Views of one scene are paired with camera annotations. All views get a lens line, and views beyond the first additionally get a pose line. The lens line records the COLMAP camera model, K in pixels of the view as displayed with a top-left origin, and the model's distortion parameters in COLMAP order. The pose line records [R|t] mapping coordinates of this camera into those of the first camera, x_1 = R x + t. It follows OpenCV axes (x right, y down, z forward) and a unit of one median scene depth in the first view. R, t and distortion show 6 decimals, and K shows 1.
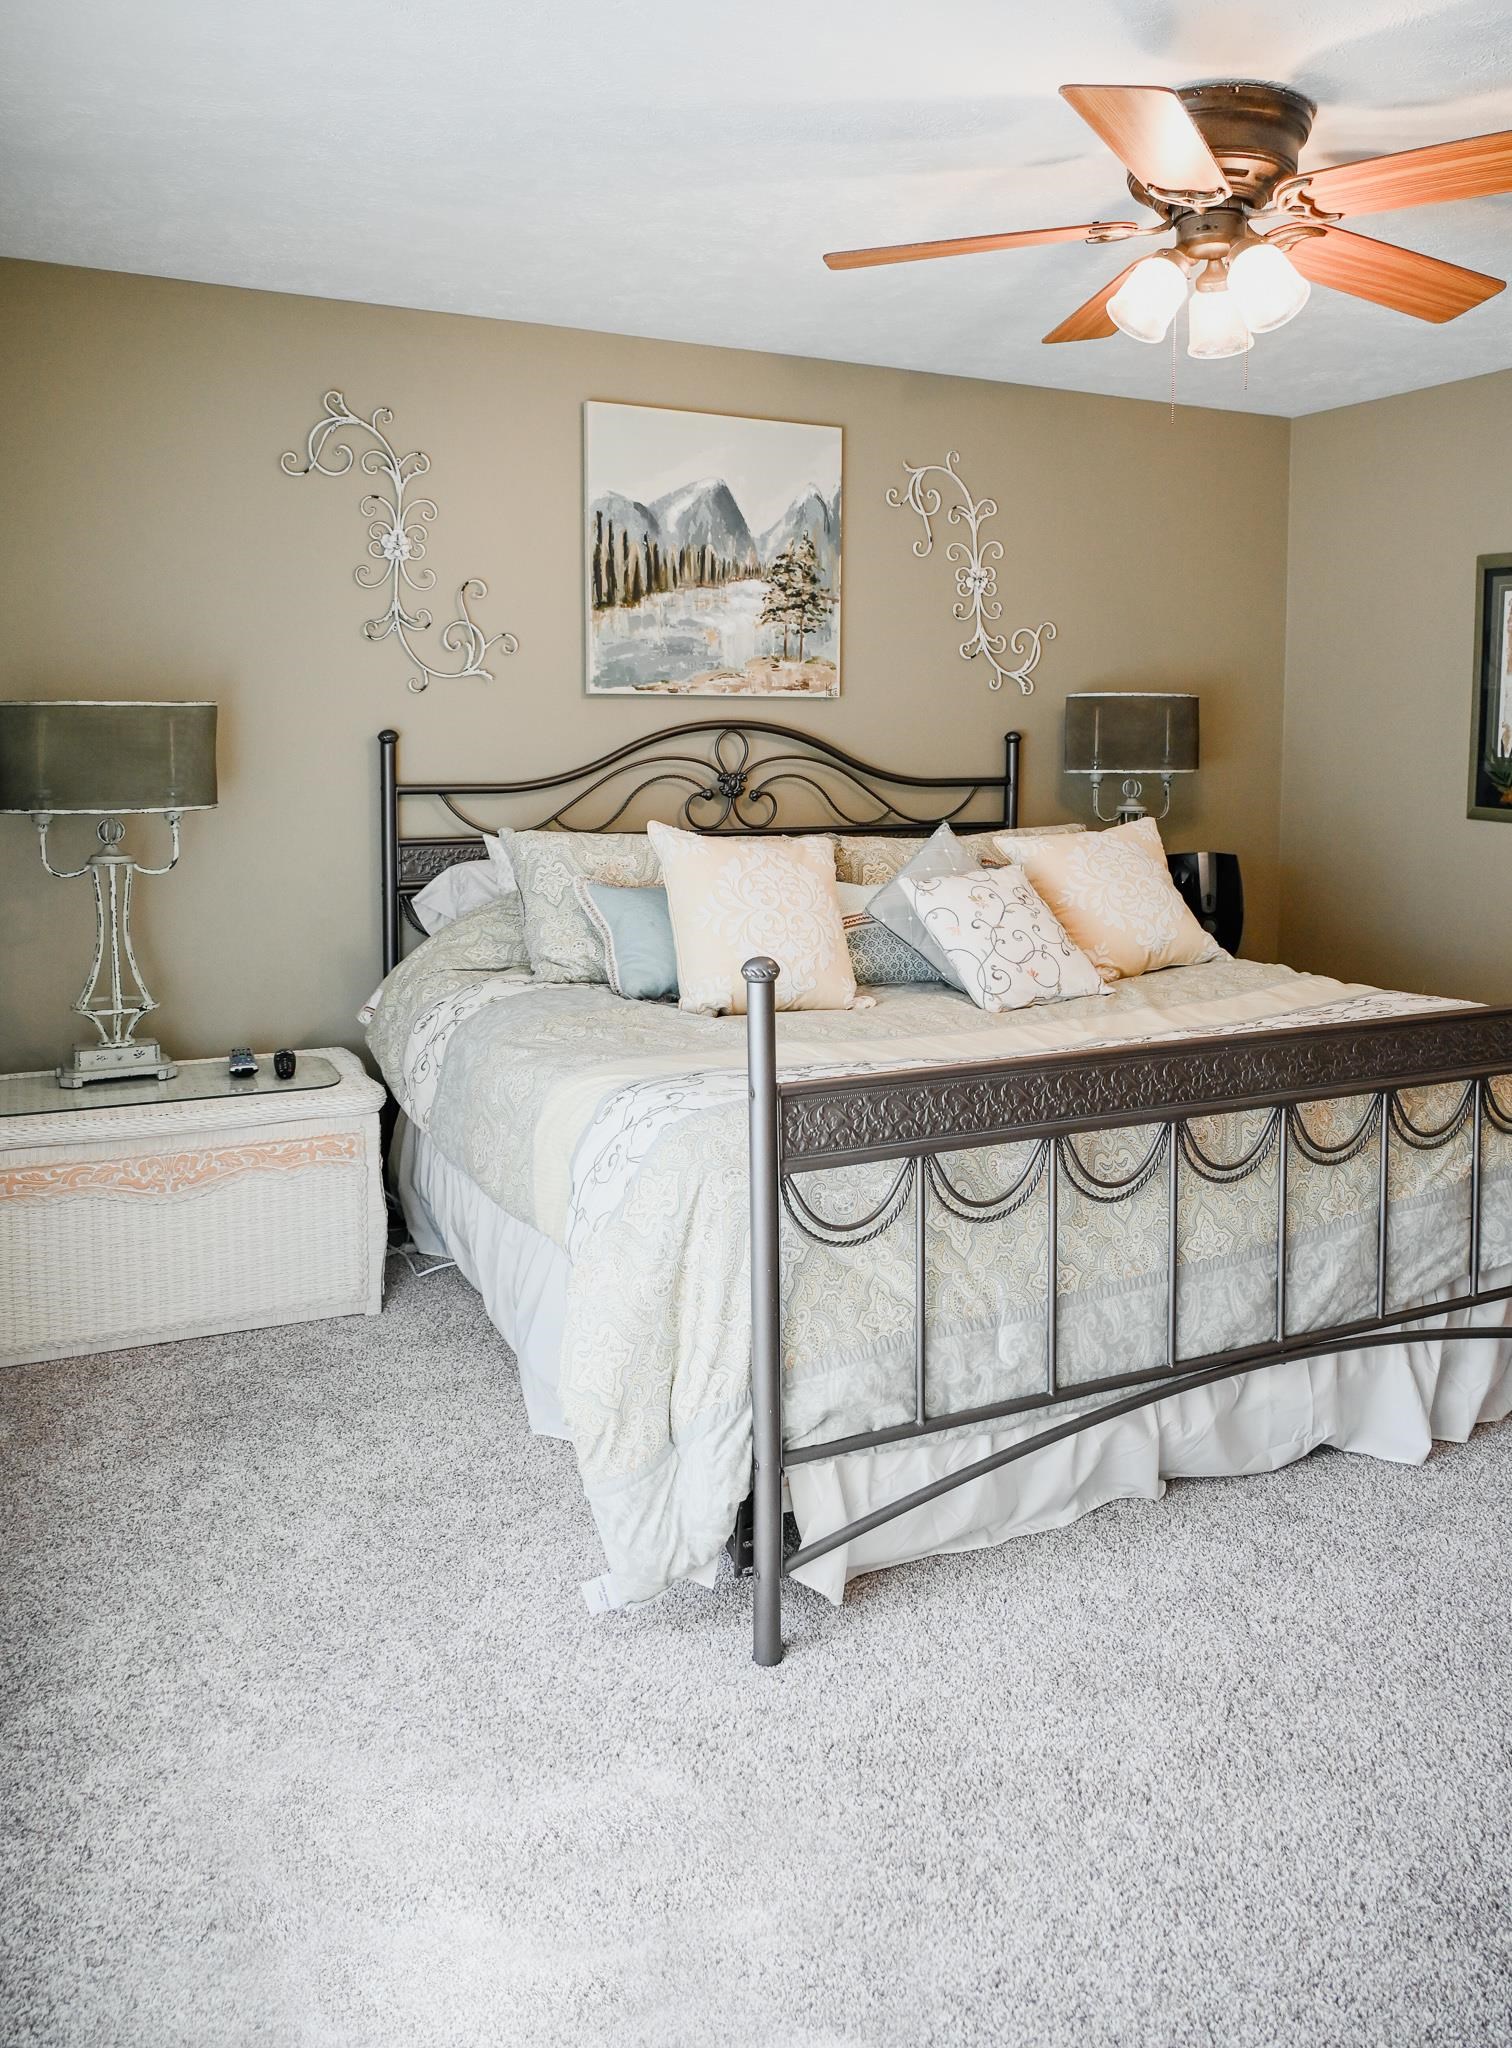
lens RADIAL K [[1506.6, 0, 817.5], [0, 1506.6, 861.5], [0, 0, 1]] dist [-0.007698, 0.012668]
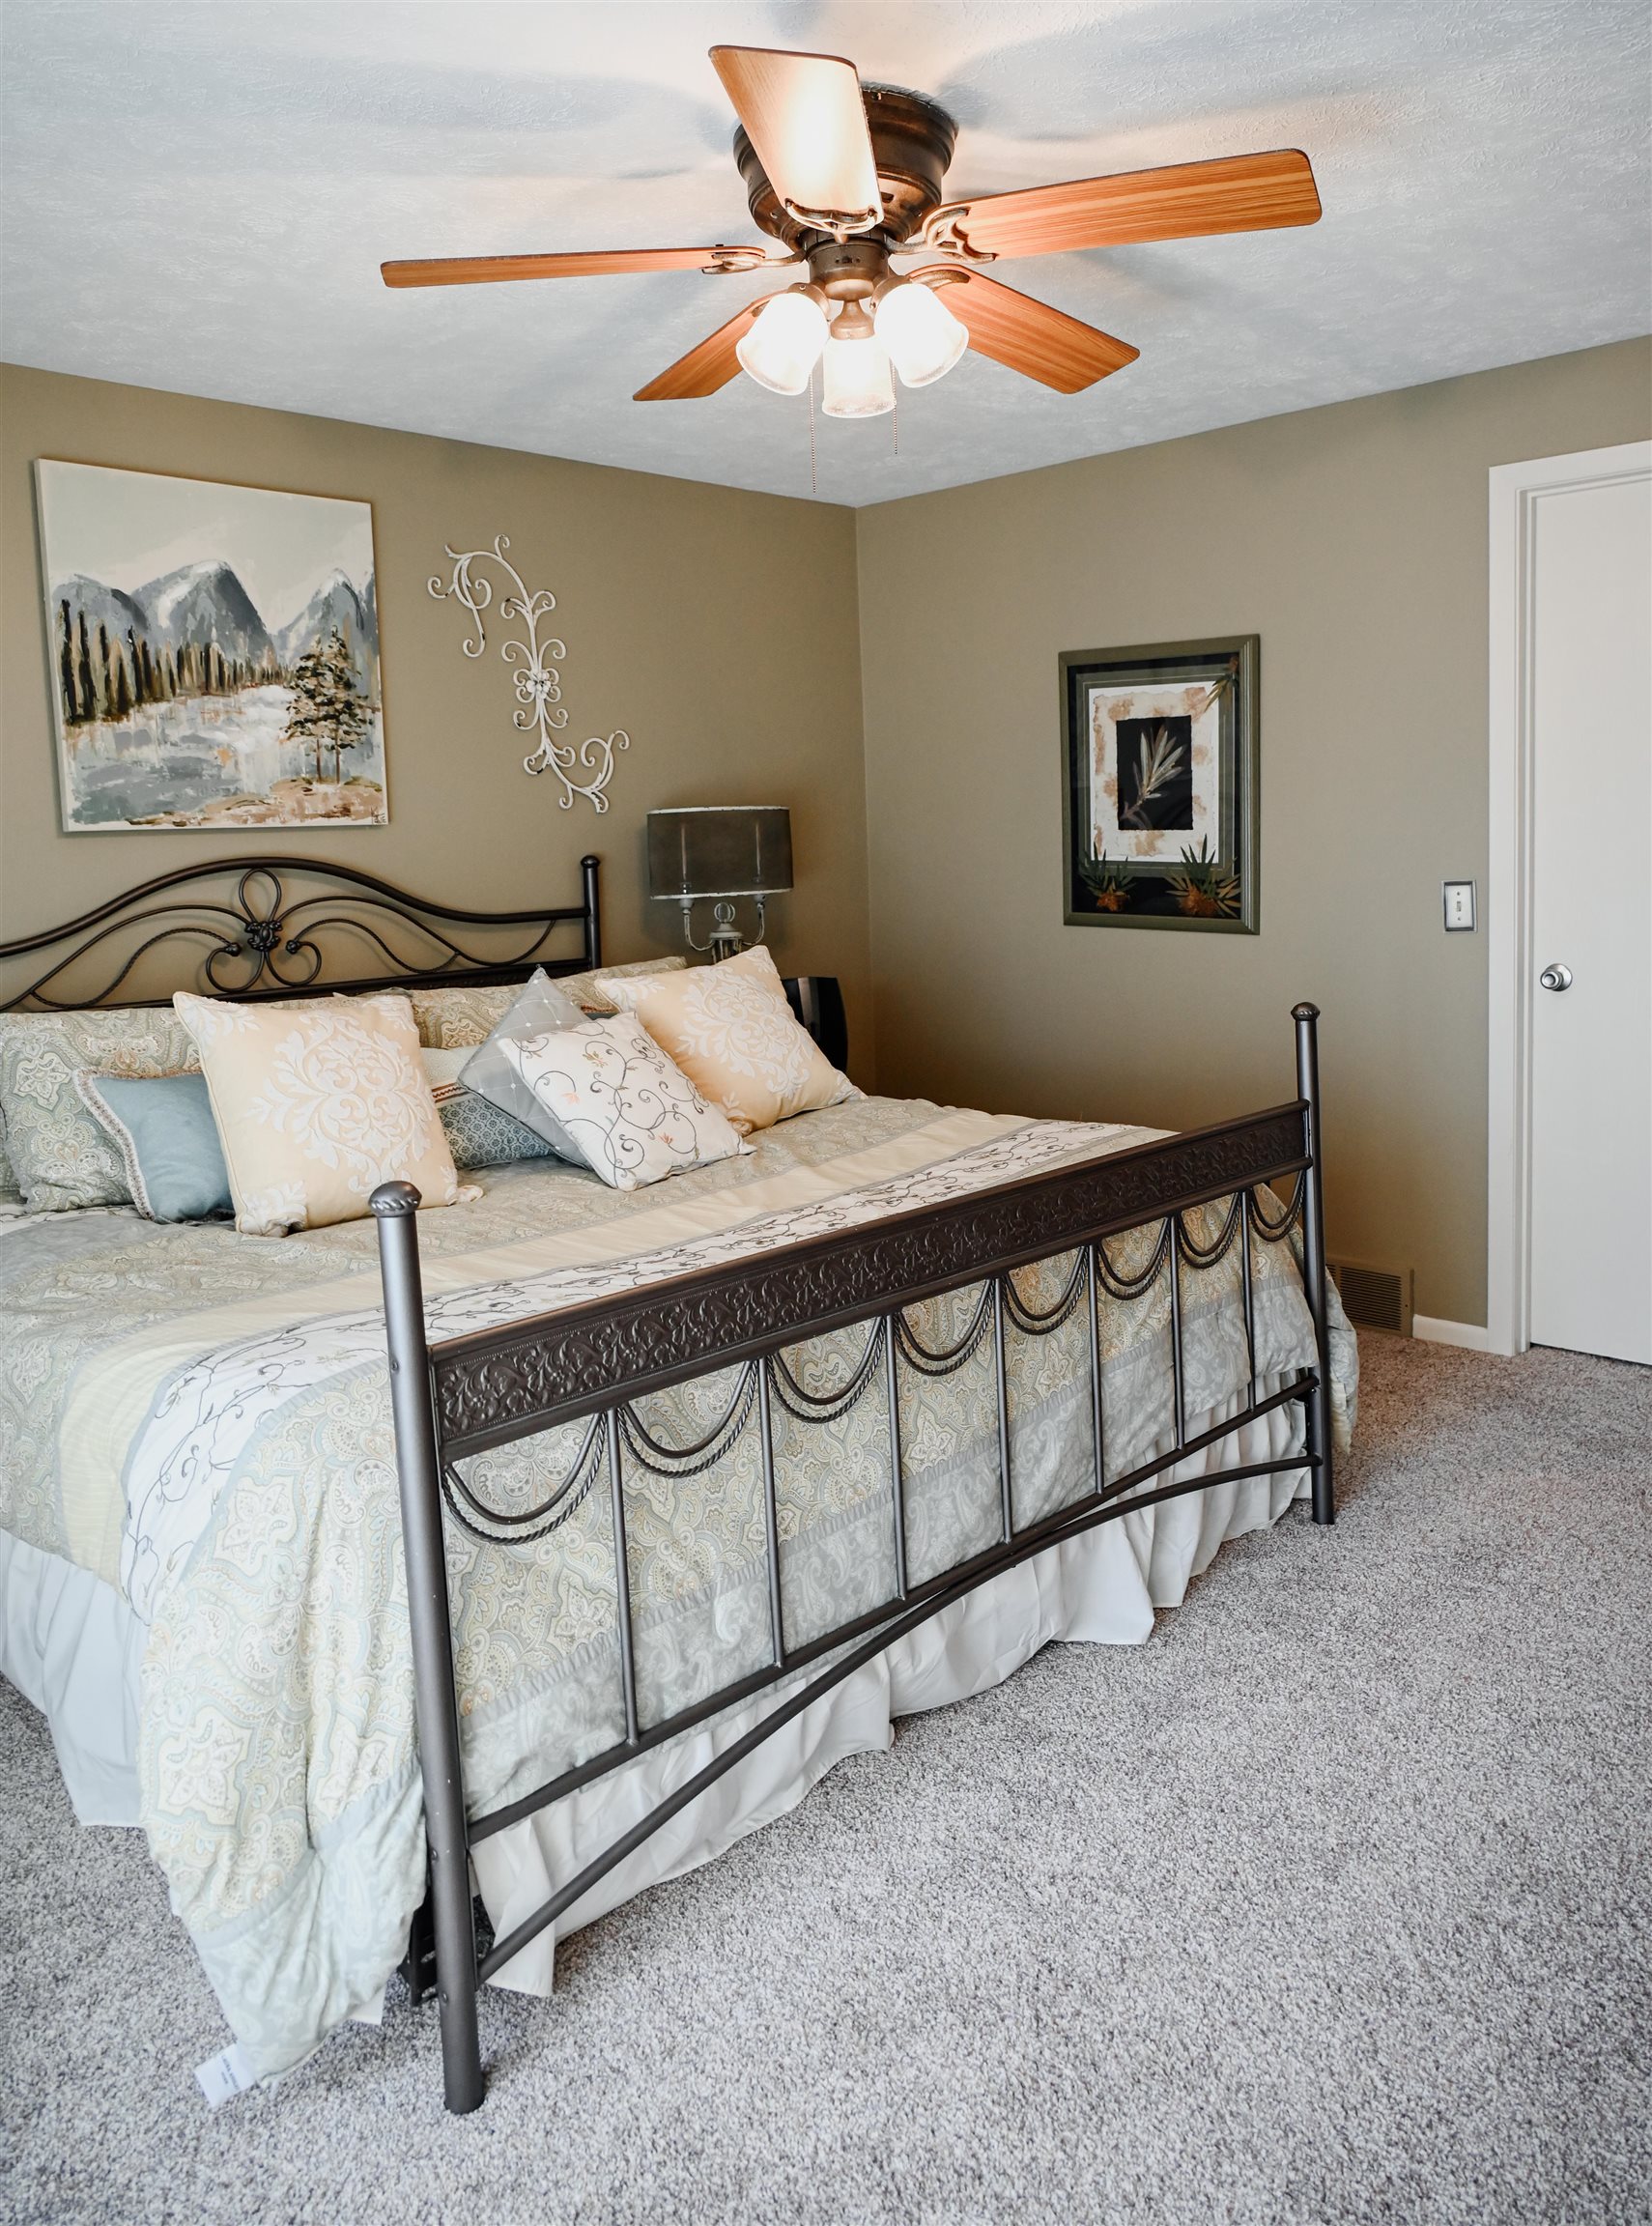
lens RADIAL K [[1576.5, 0, 814.1], [0, 1576.5, 991.5], [0, 0, 1]] dist [0.001634, -0.009336]
pose [[0.951428, -0.067696, 0.300338, -0.049239], [0.066435, 0.997687, 0.014424, -0.020029], [-0.300619, 0.006229, 0.953724, 0.140265]]
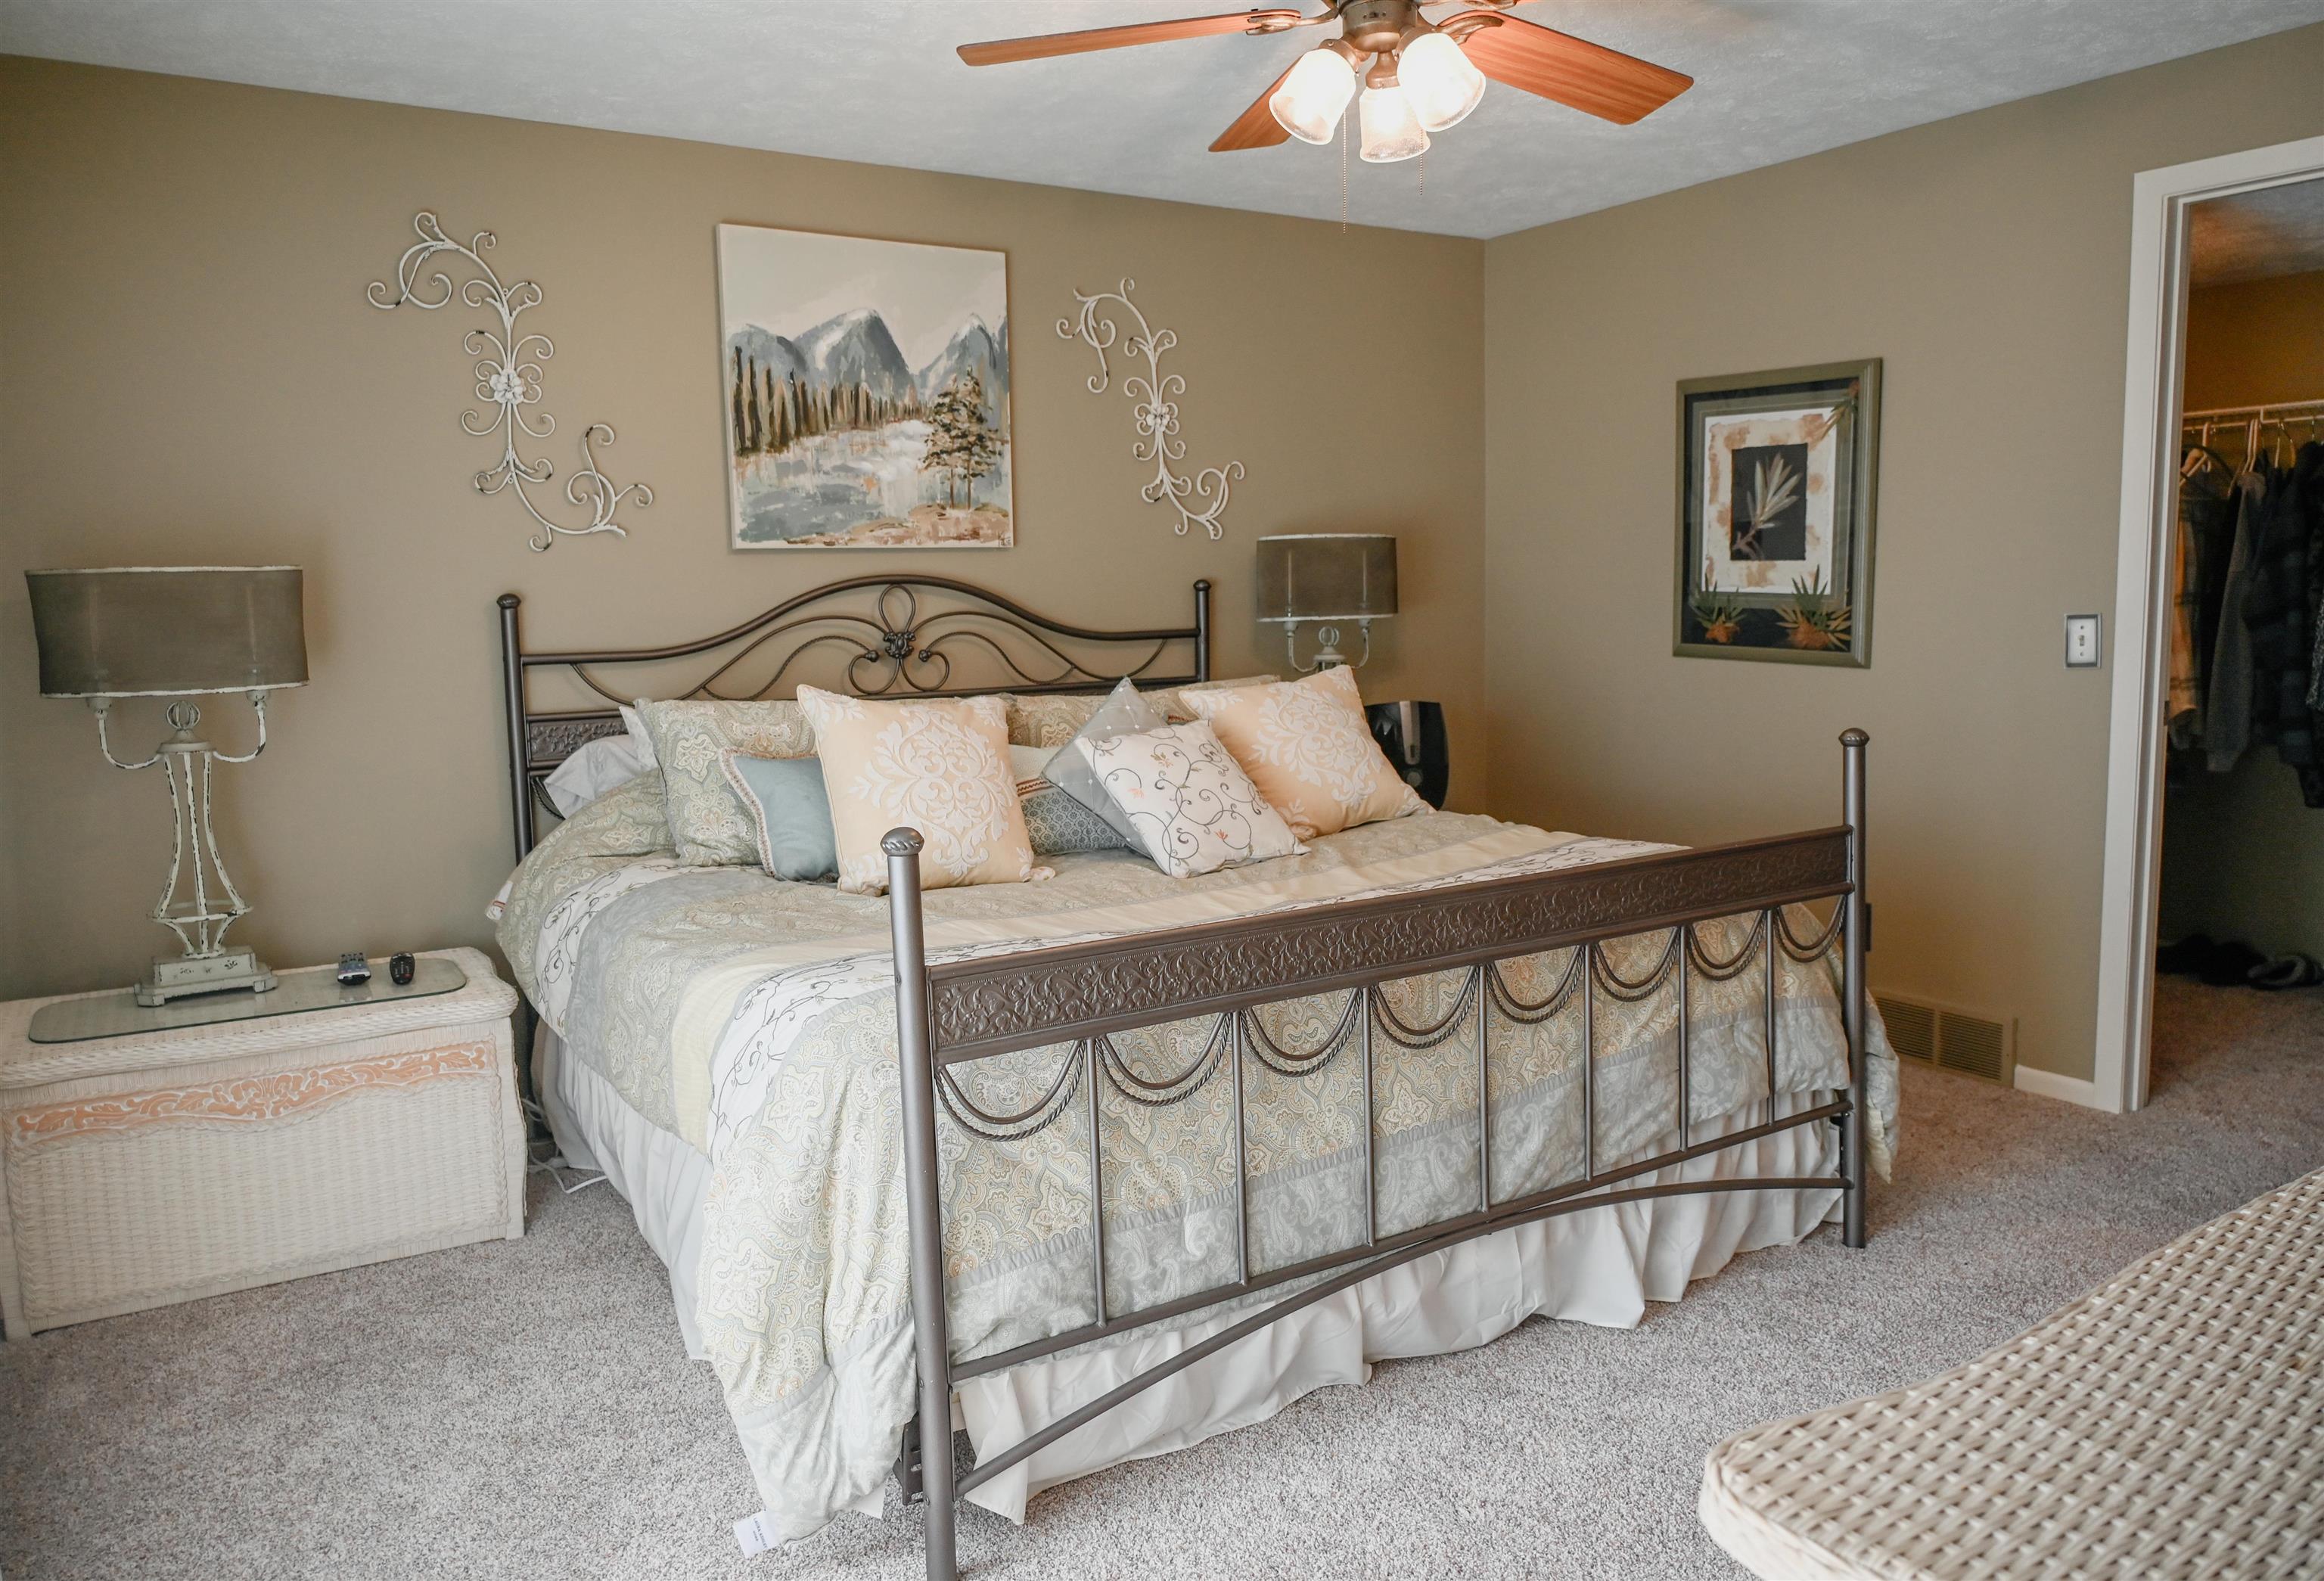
lens RADIAL K [[1572.3, 0, 1153.4], [0, 1572.3, 780.8], [0, 0, 1]] dist [-0.003286, -0.004867]
pose [[0.995983, -0.037664, 0.081239, 0.026512], [0.034794, 0.998729, 0.036459, 0.004692], [-0.082509, -0.033486, 0.996028, 0.037849]]
